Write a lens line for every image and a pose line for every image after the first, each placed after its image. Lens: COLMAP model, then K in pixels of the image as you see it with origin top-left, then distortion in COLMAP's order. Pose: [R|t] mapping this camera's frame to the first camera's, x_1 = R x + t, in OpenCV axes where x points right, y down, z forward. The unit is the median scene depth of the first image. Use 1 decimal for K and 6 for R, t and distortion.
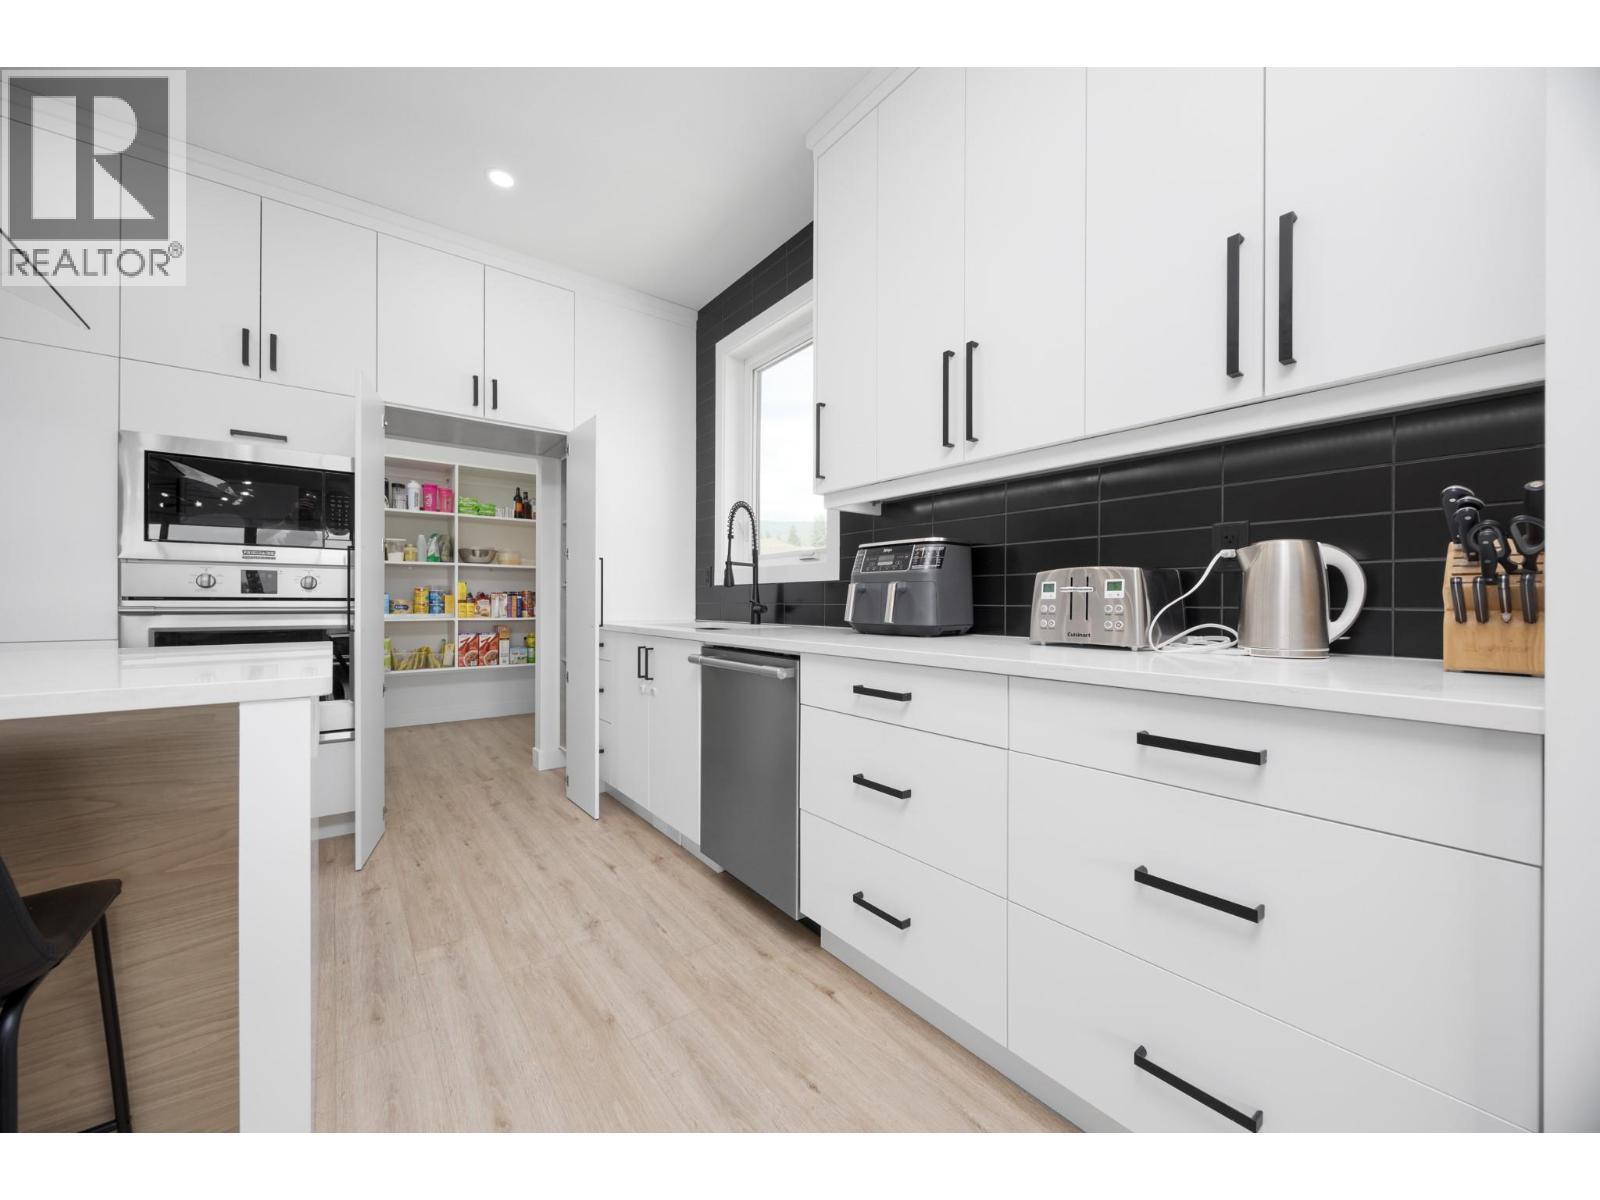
lens RADIAL K [[628.2, 0, 800.0], [0, 628.2, 600.0], [0, 0, 1]] dist [-0.000849, -0.000028]
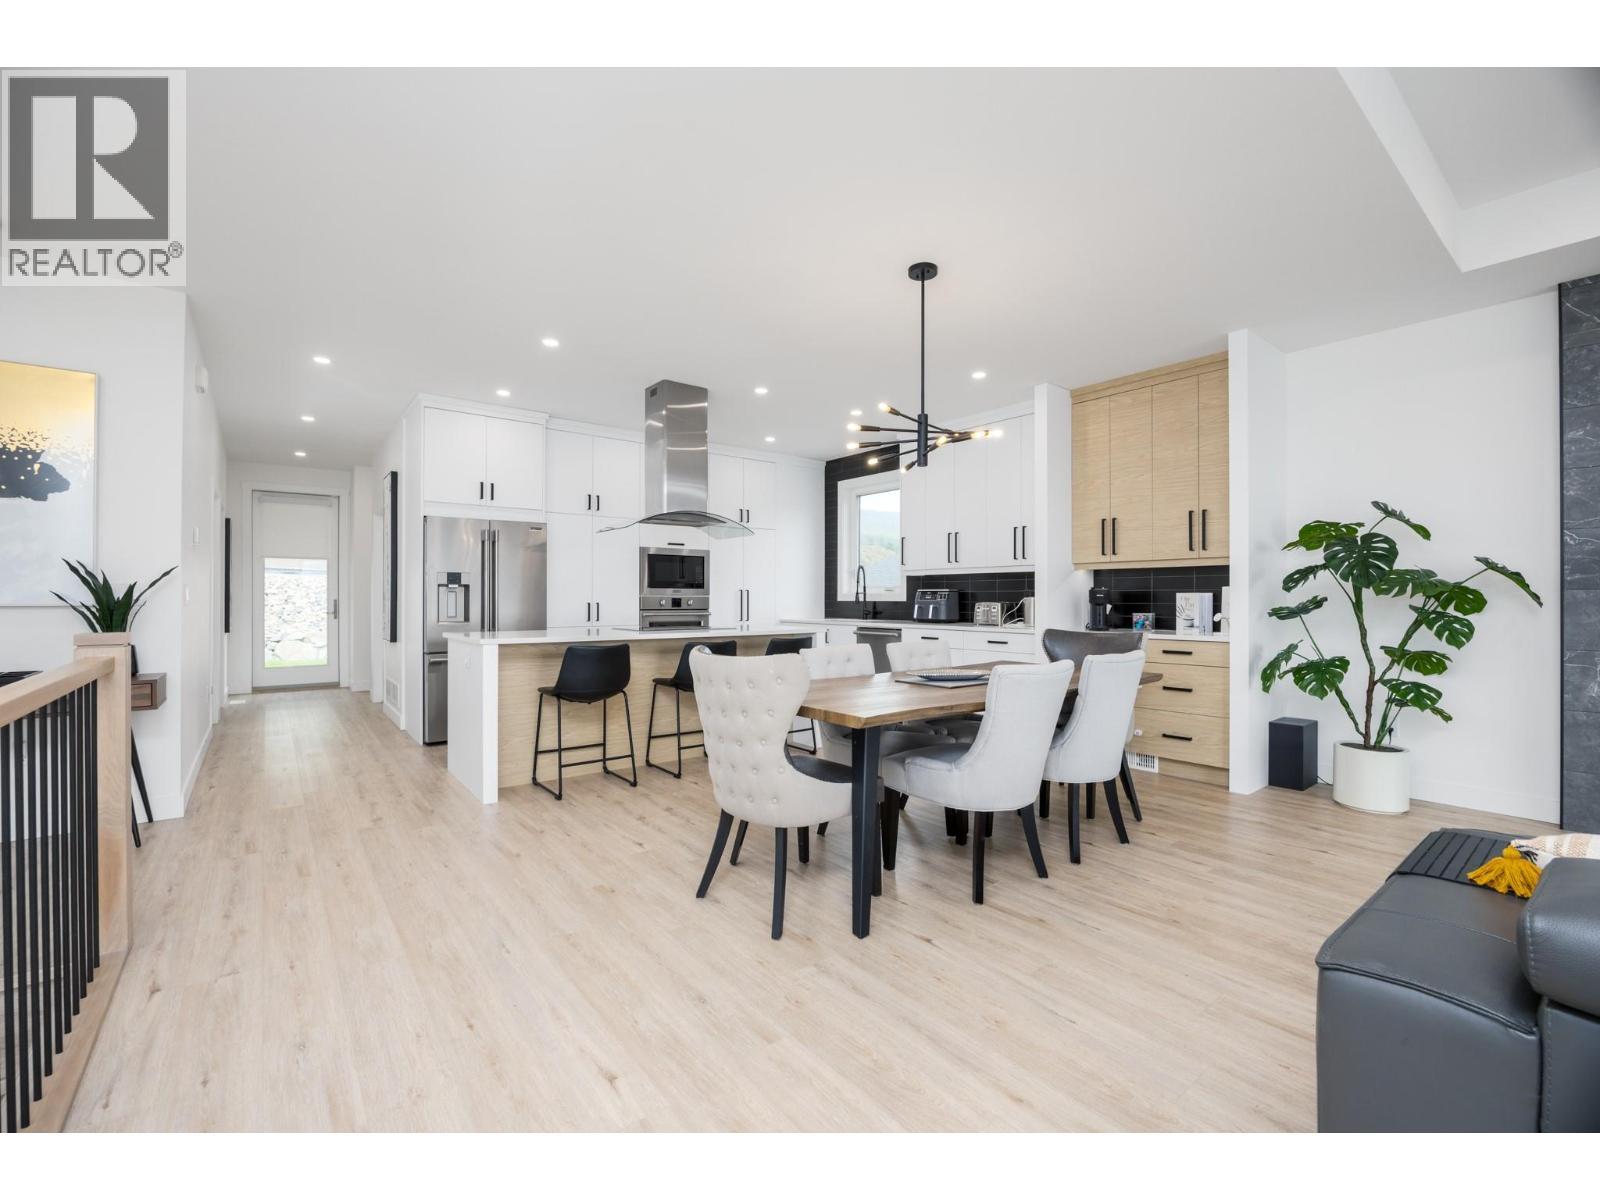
lens RADIAL K [[689.0, 0, 800.0], [0, 689.0, 600.0], [0, 0, 1]] dist [0.000139, 0.000029]
pose [[0.999974, -0.000900, 0.007148, -0.450114], [0.000854, 0.999979, 0.006439, -0.065399], [-0.007153, -0.006433, 0.999954, -2.043103]]
